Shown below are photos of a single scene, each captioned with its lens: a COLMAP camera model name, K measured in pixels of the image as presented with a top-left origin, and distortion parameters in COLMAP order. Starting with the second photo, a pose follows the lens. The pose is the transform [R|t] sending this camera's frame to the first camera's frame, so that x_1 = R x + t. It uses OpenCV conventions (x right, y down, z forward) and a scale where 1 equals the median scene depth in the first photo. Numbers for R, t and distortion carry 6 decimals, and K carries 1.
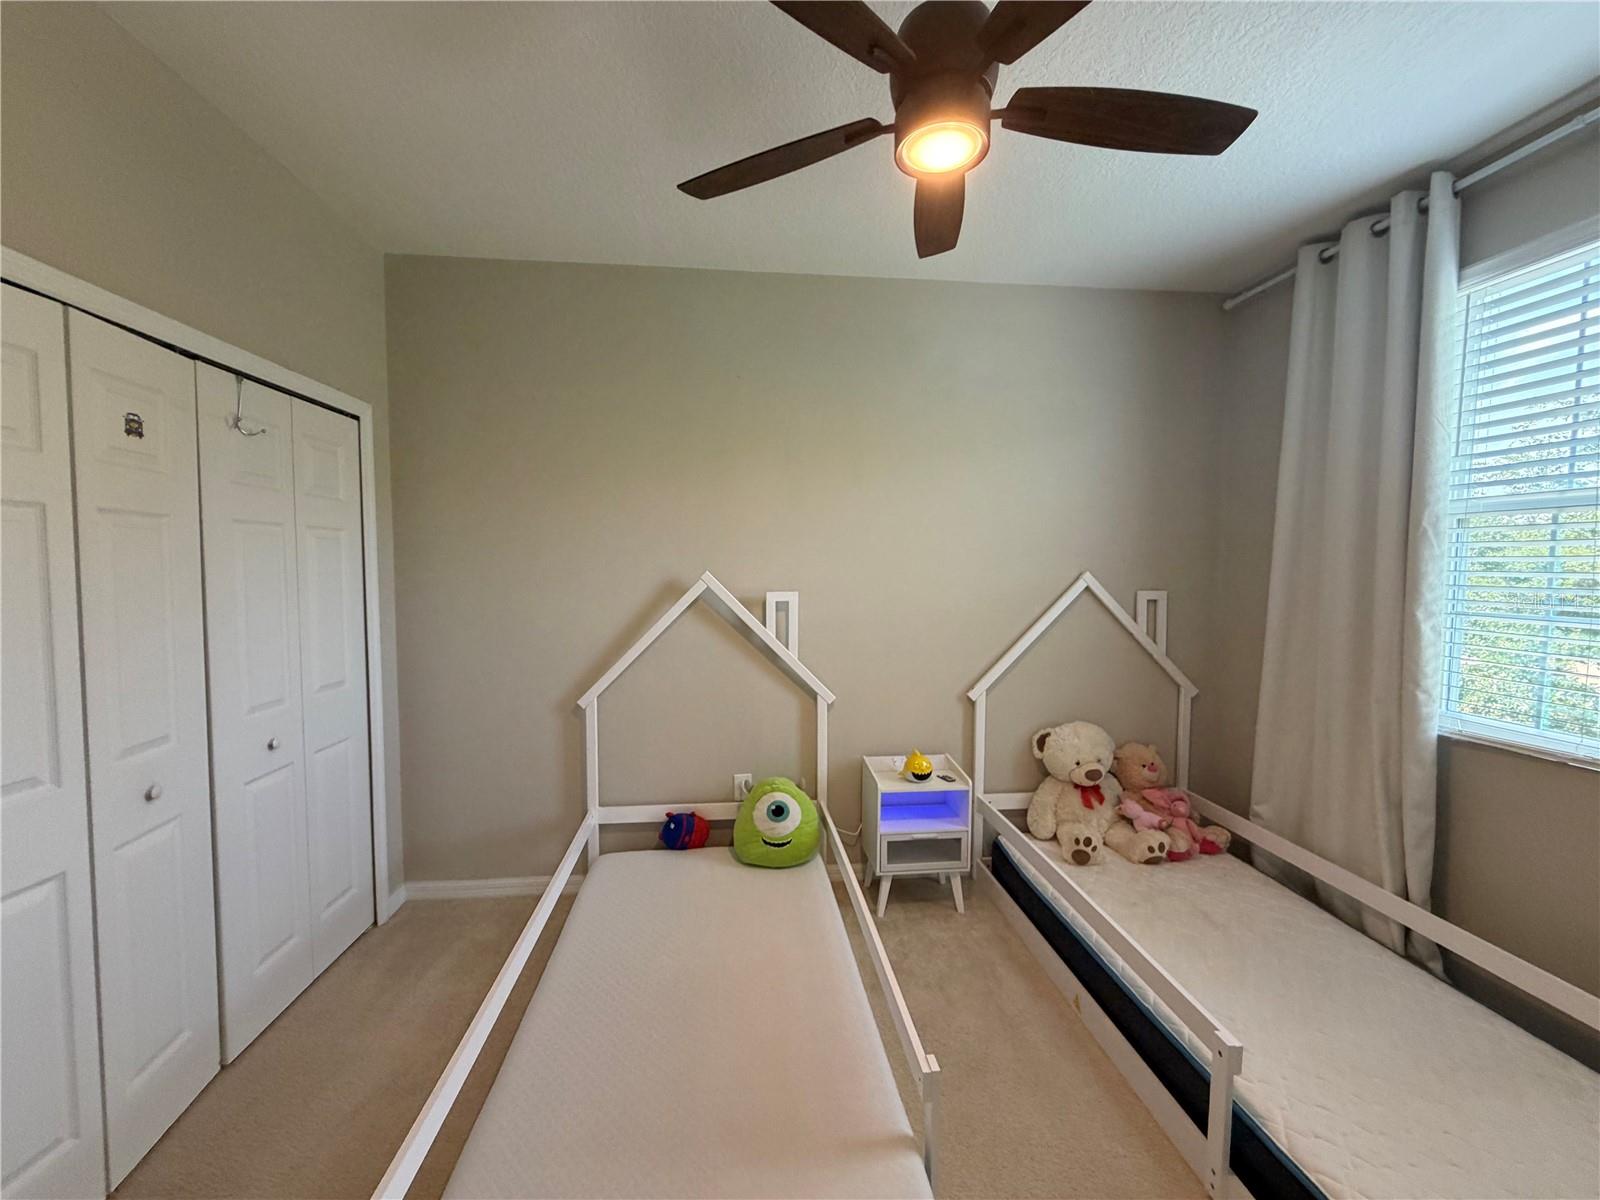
lens RADIAL K [[636.0, 0, 799.2], [0, 636.0, 596.5], [0, 0, 1]] dist [-0.002001, 0.001358]
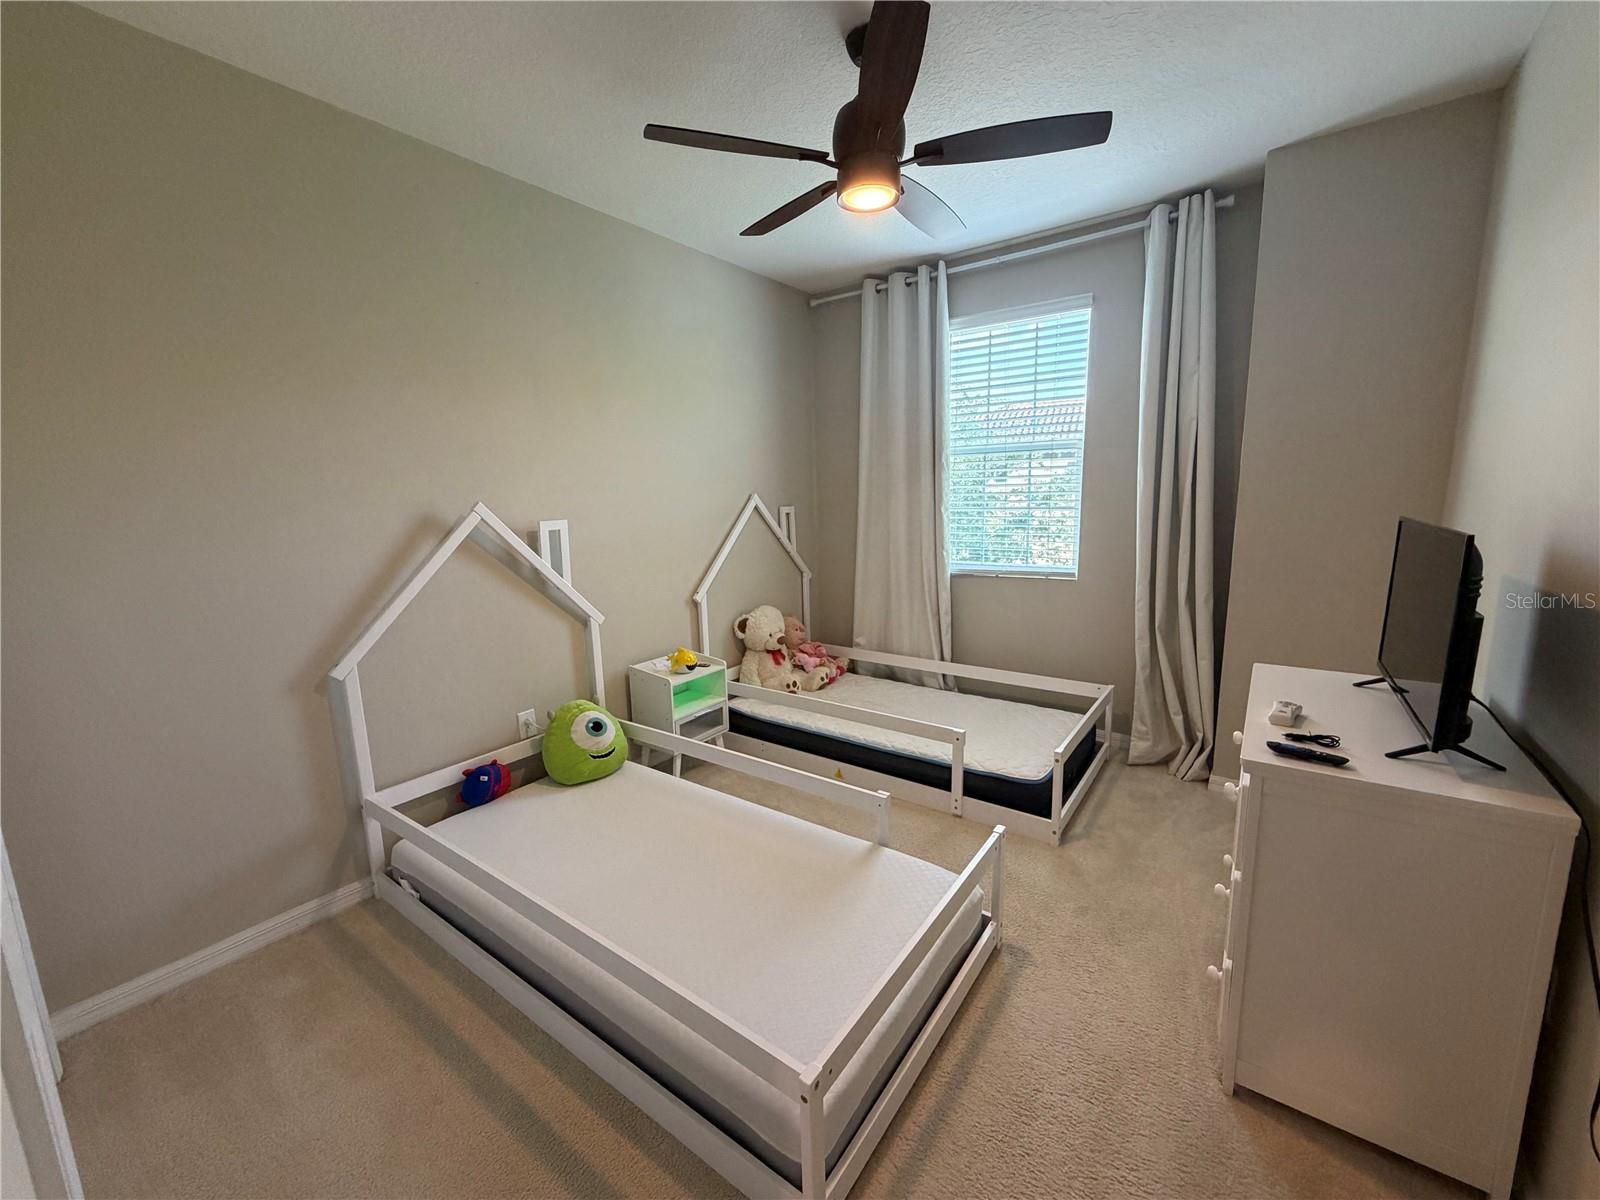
lens RADIAL K [[636.0, 0, 791.1], [0, 636.0, 595.0], [0, 0, 1]] dist [-0.002001, 0.001358]
pose [[0.672966, -0.140612, 0.726185, -0.520862], [0.067459, 0.989341, 0.129053, 0.004324], [-0.736591, -0.037861, 0.675278, 0.048452]]
